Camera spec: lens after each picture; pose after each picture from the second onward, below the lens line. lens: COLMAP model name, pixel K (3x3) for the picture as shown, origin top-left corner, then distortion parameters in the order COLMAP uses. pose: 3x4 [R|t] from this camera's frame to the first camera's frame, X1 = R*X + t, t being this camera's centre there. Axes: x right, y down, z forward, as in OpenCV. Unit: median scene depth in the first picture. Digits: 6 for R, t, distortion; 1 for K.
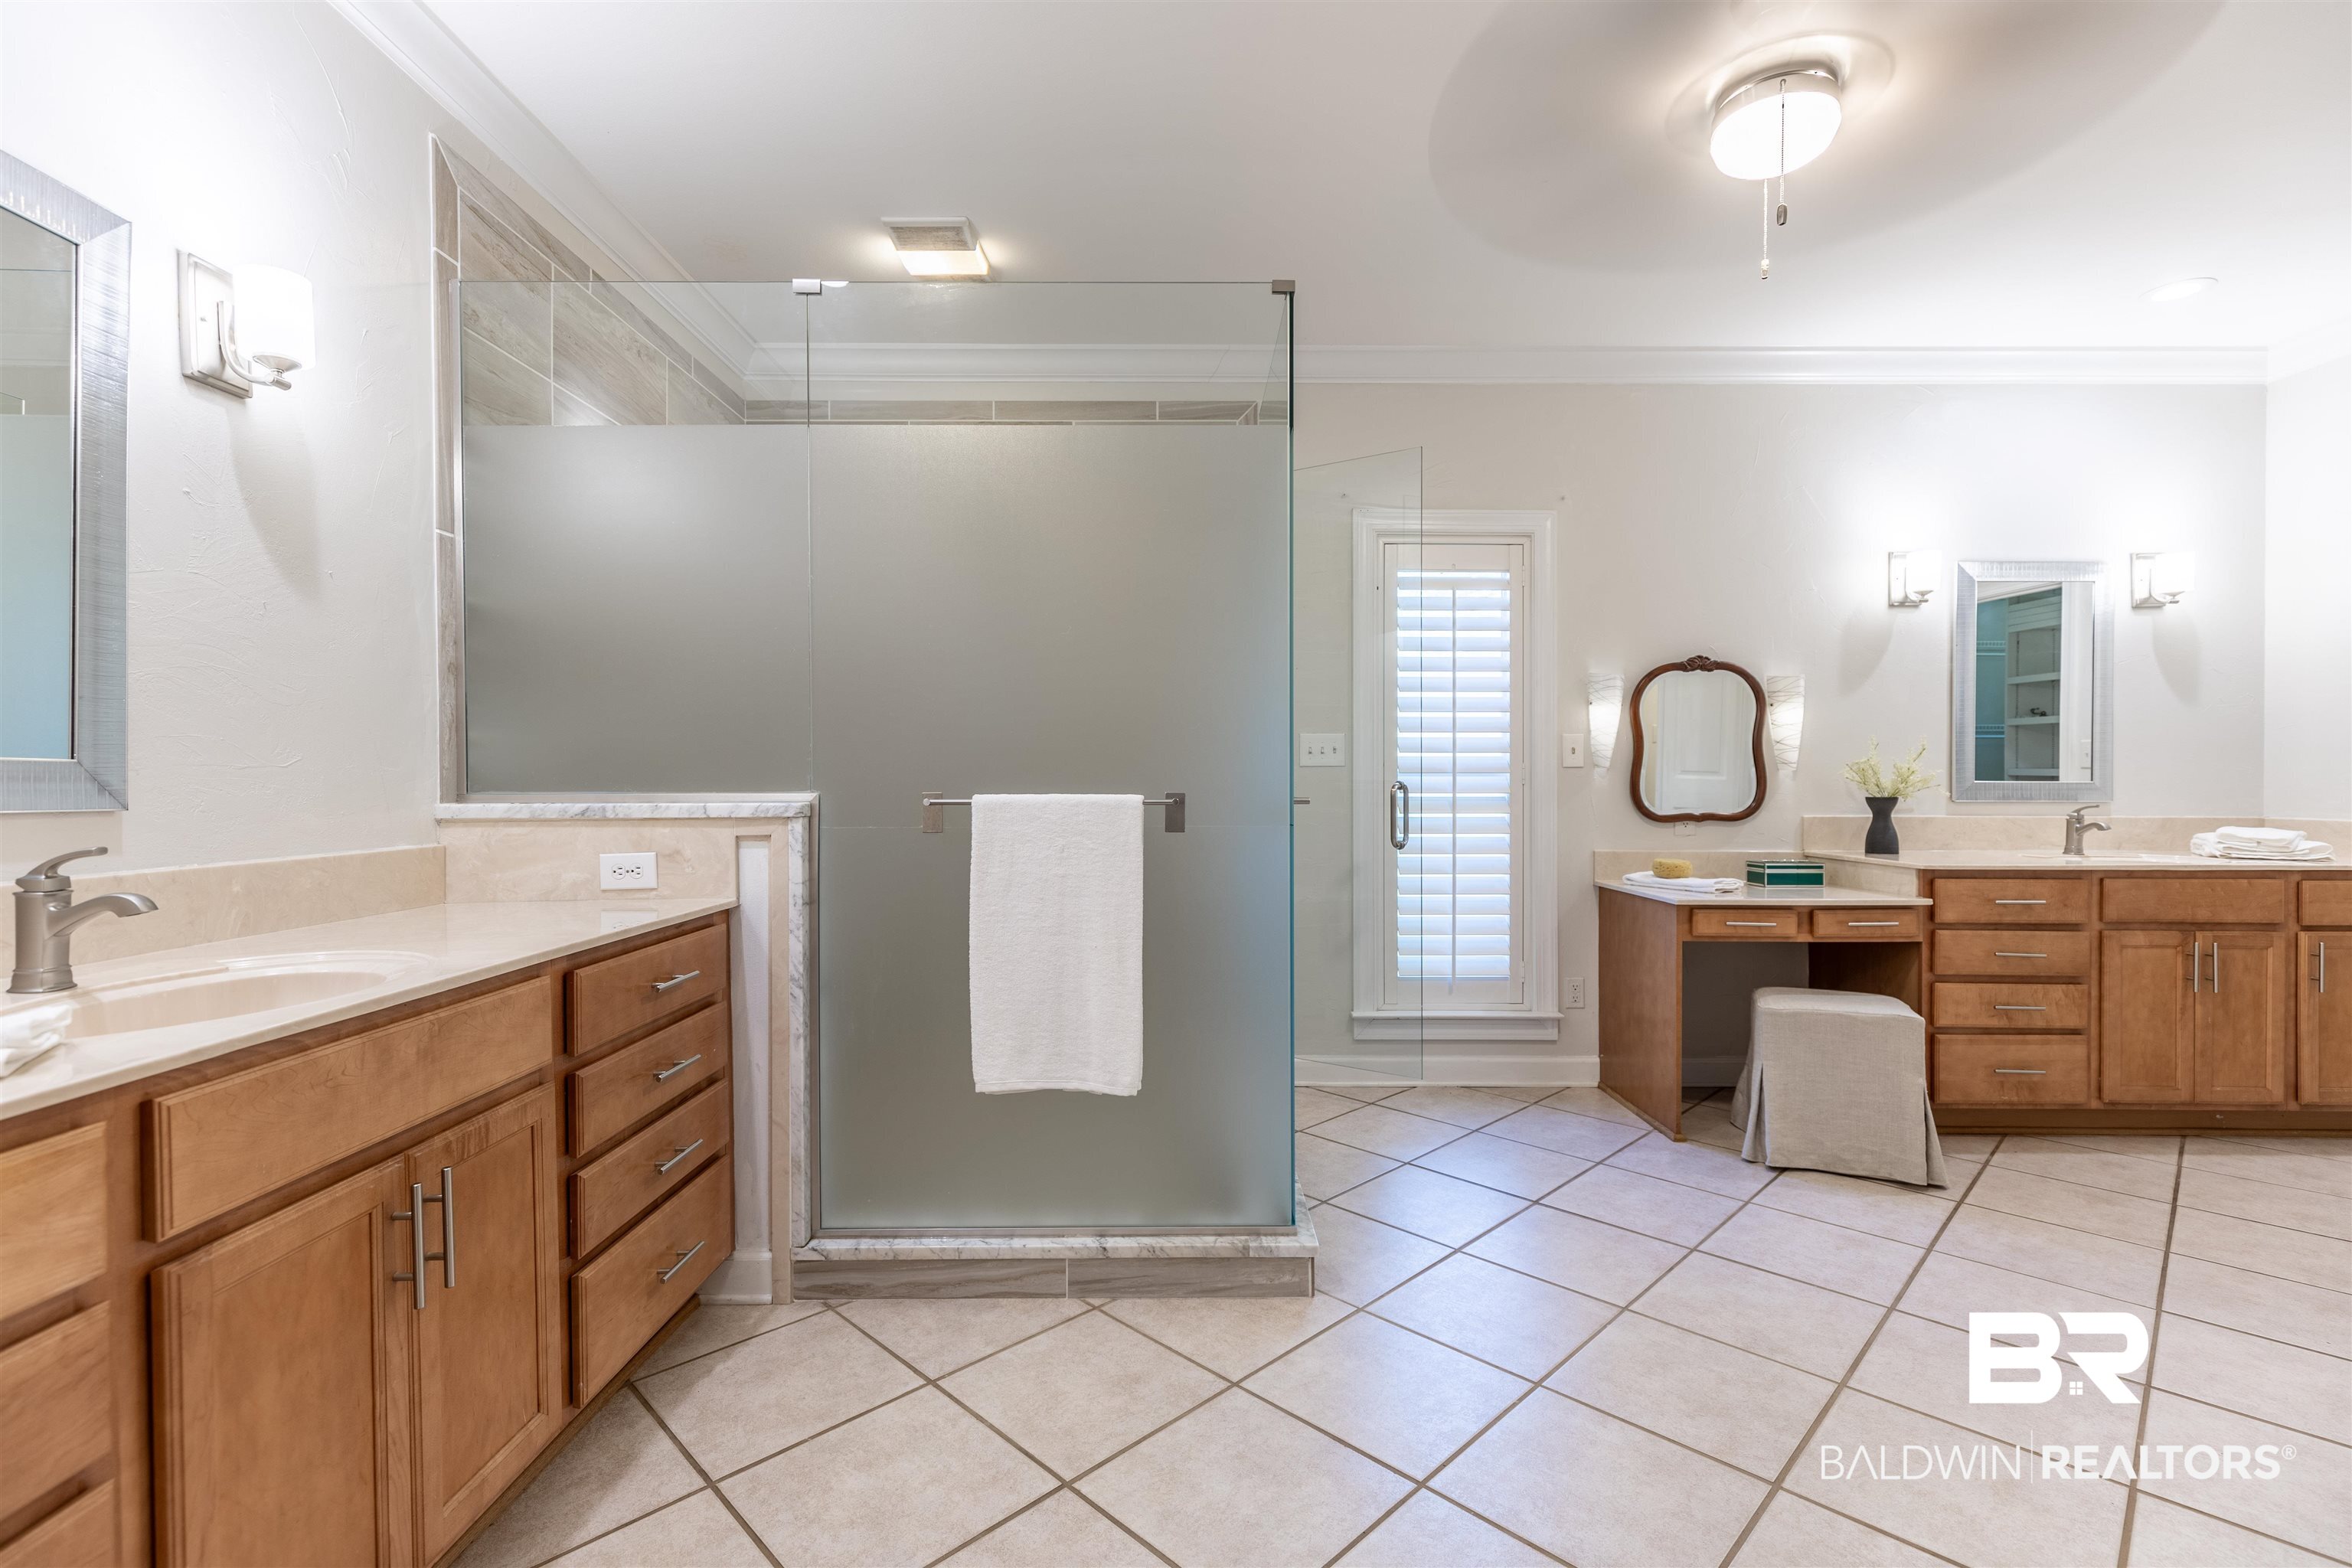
lens RADIAL K [[1061.2, 0, 1179.3], [0, 1061.2, 780.5], [0, 0, 1]] dist [0.003122, 0.000208]
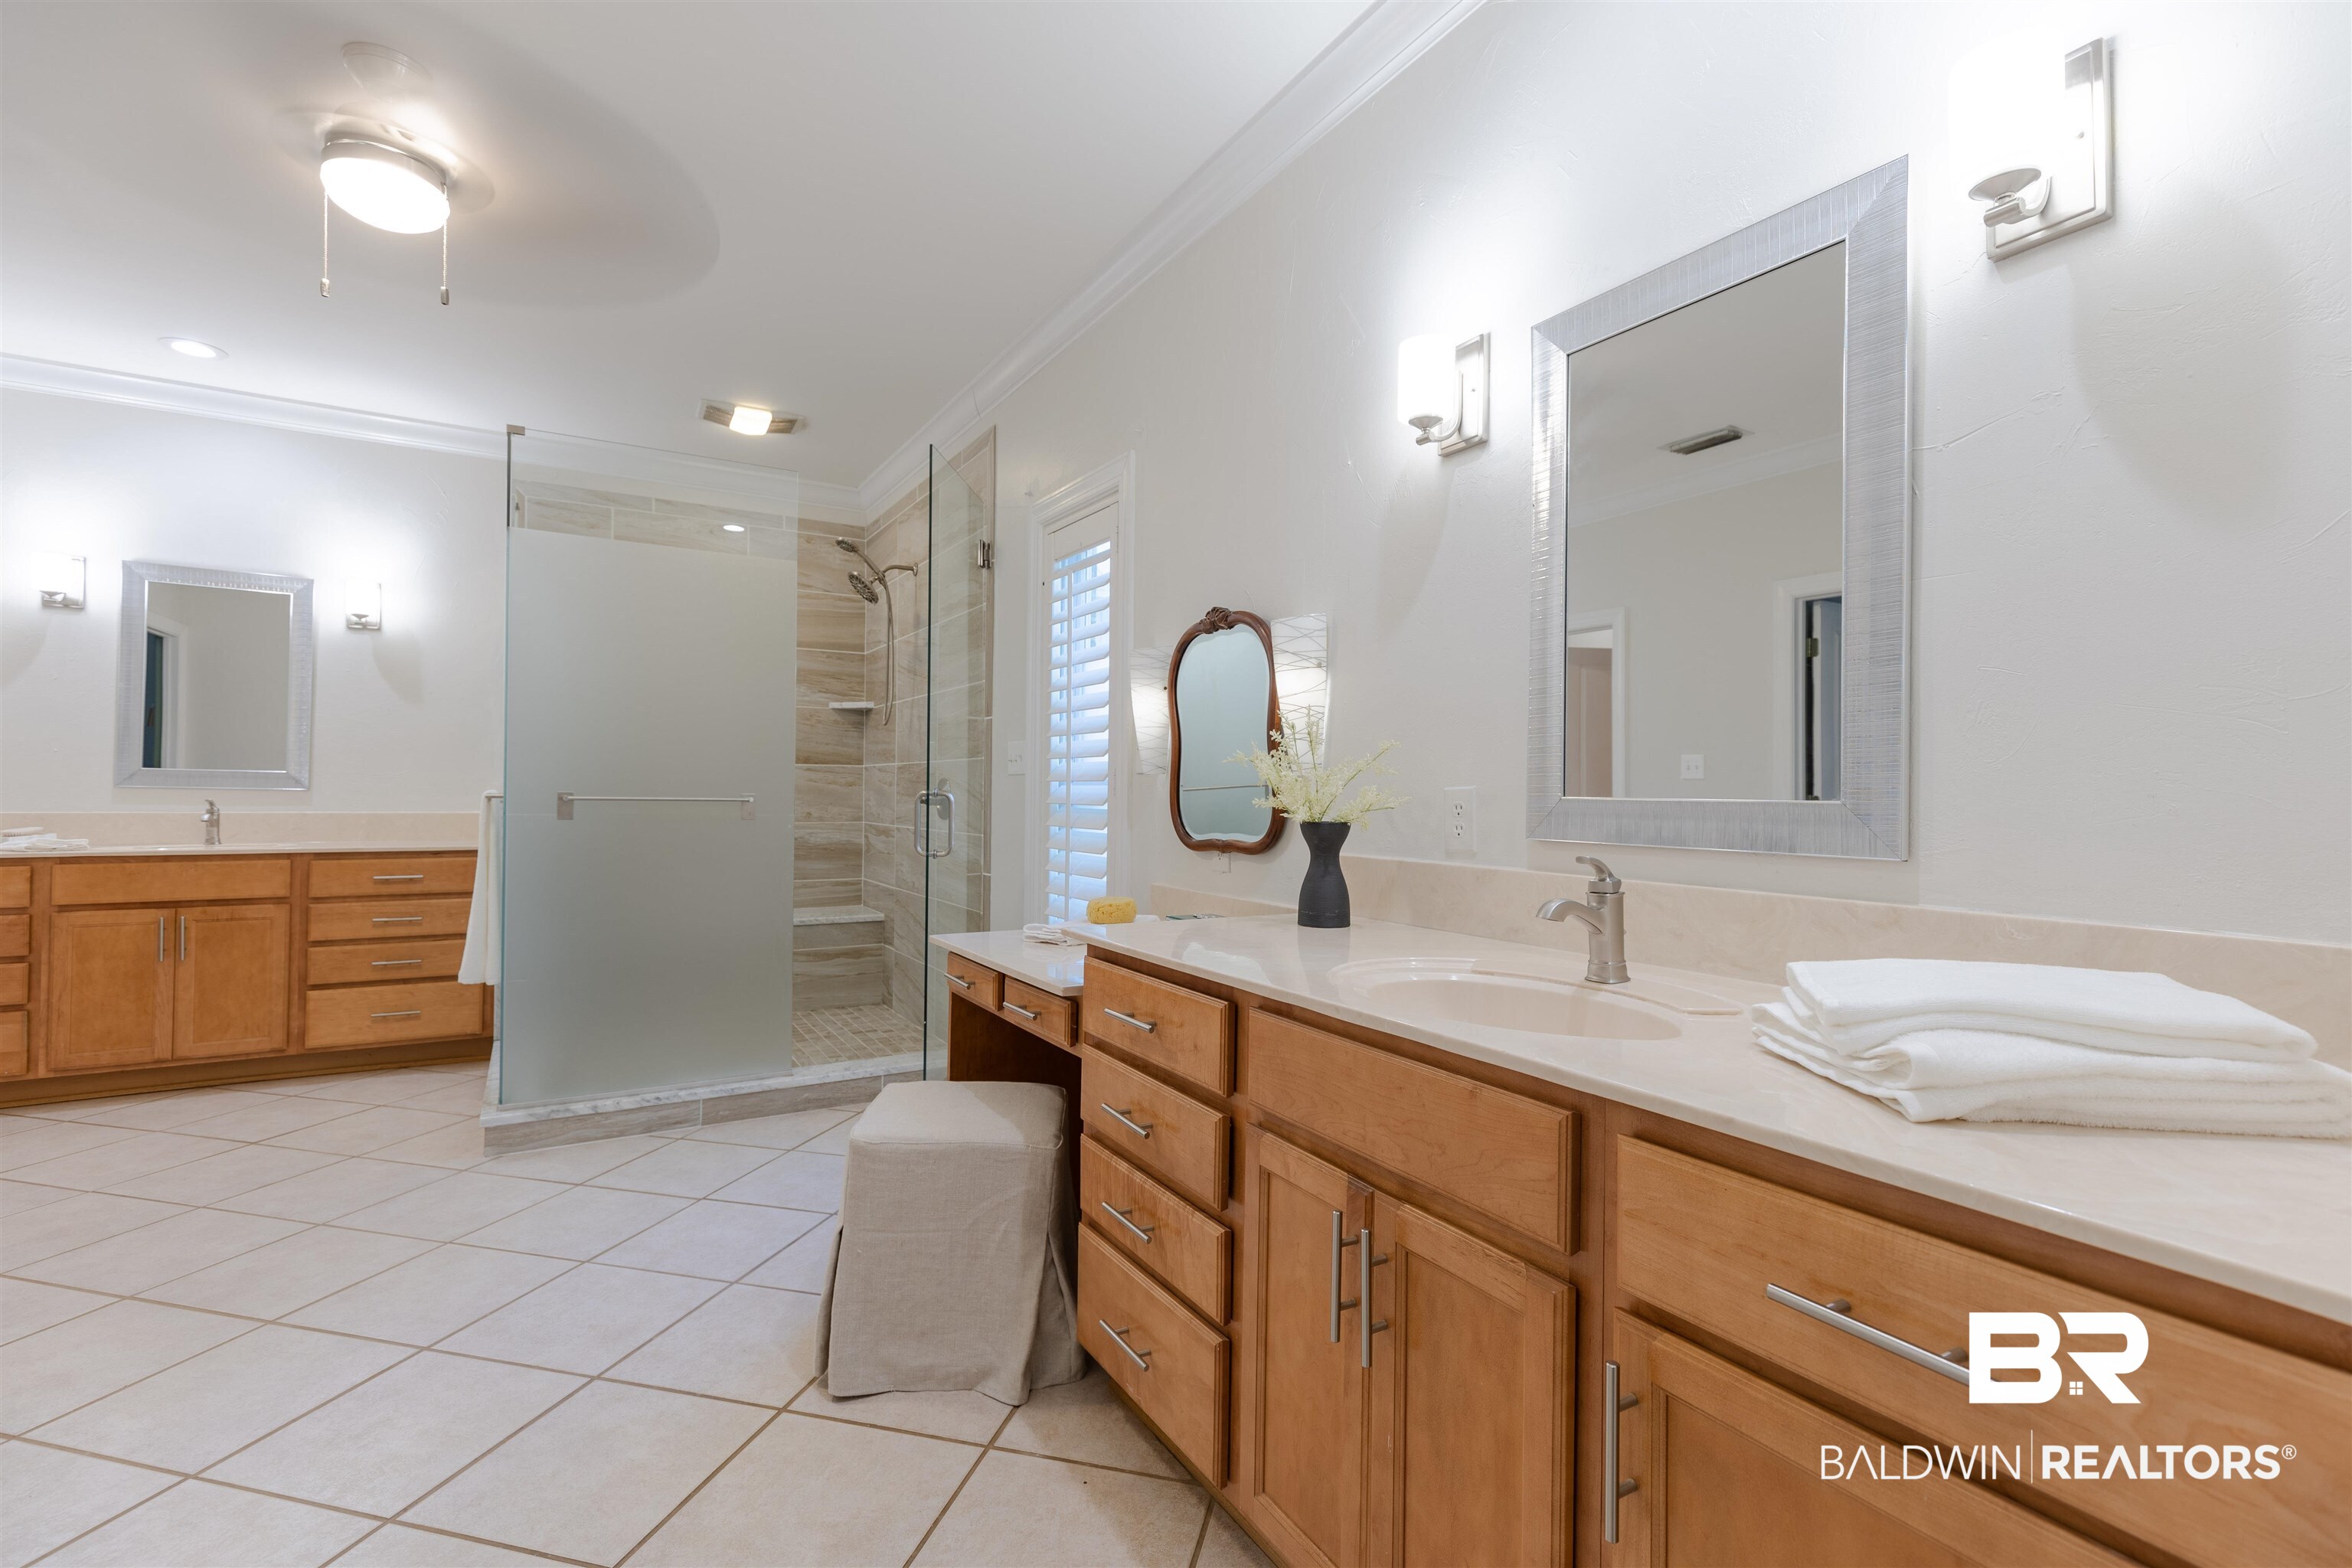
lens RADIAL K [[1042.8, 0, 1192.7], [0, 1042.8, 786.4], [0, 0, 1]] dist [0.006896, -0.000075]
pose [[0.517201, 0.002910, -0.855859, 1.057701], [-0.017182, 0.999828, -0.006984, 0.001998], [0.855692, 0.018318, 0.517162, 0.642602]]
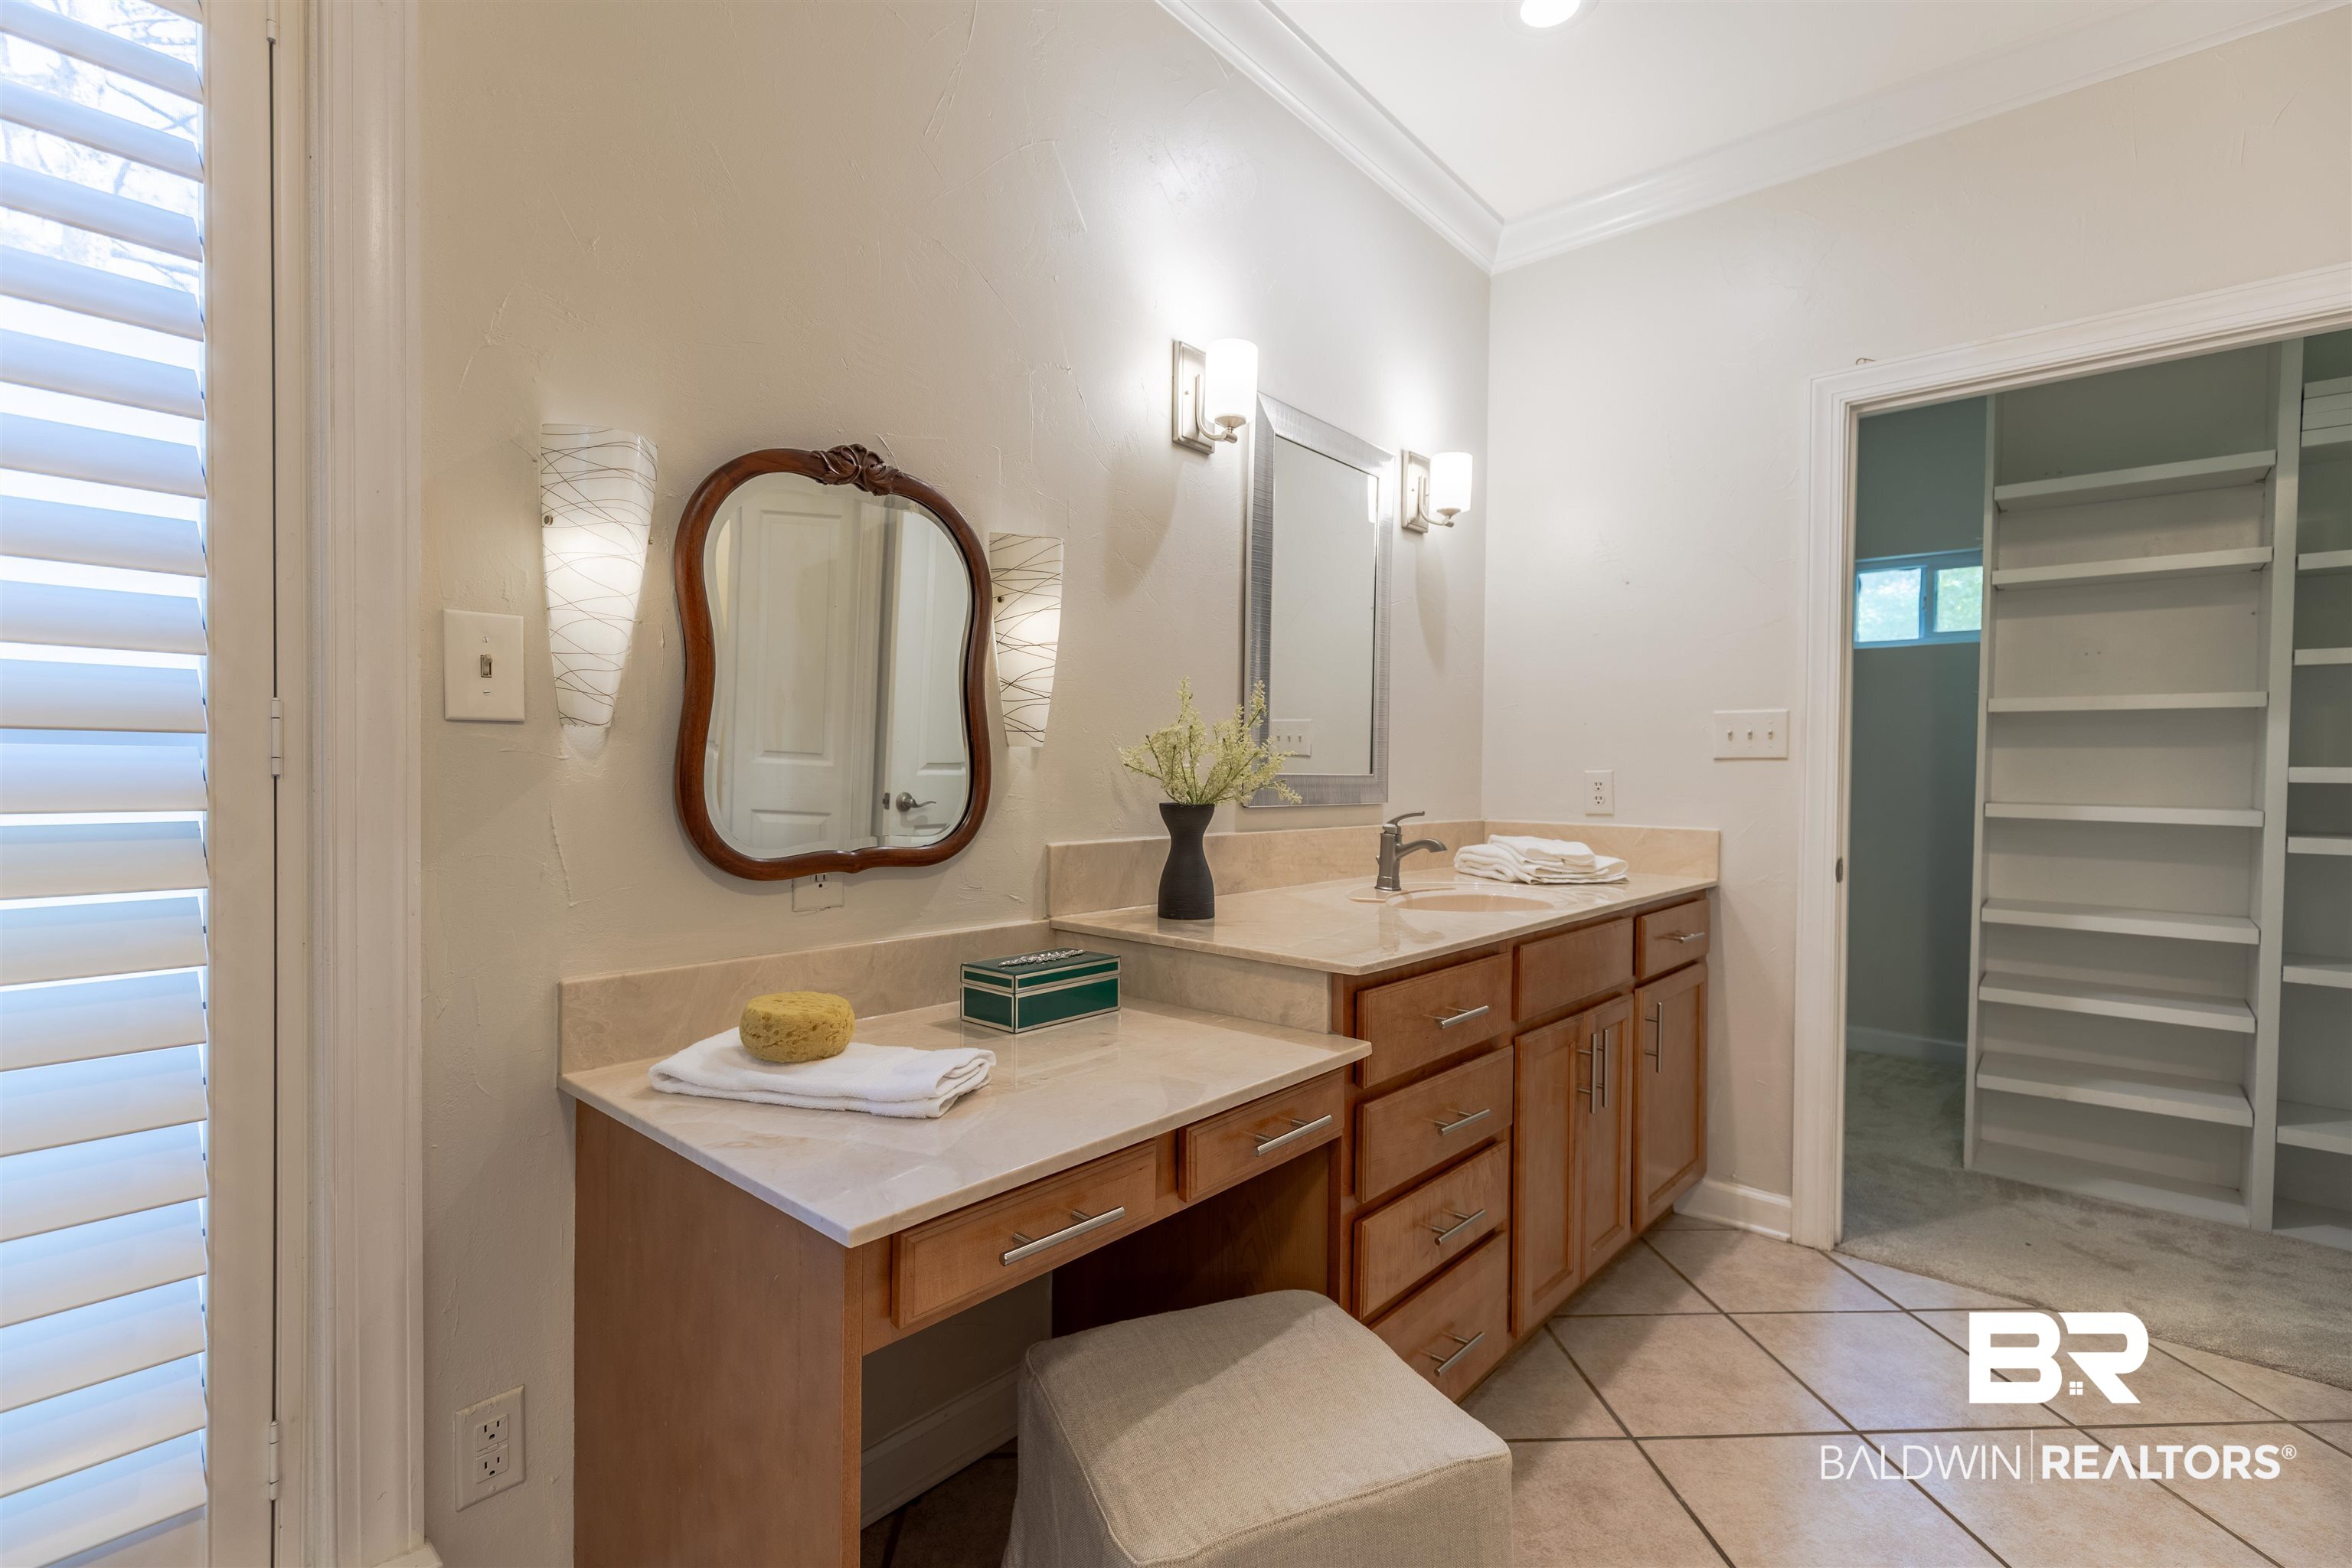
lens RADIAL K [[1061.2, 0, 1179.3], [0, 1061.2, 780.5], [0, 0, 1]] dist [0.003122, 0.000208]
pose [[0.665252, -0.000419, 0.746619, 0.277782], [-0.007658, 0.999943, 0.007385, 0.000992], [-0.746580, -0.010631, 0.665211, 0.652348]]
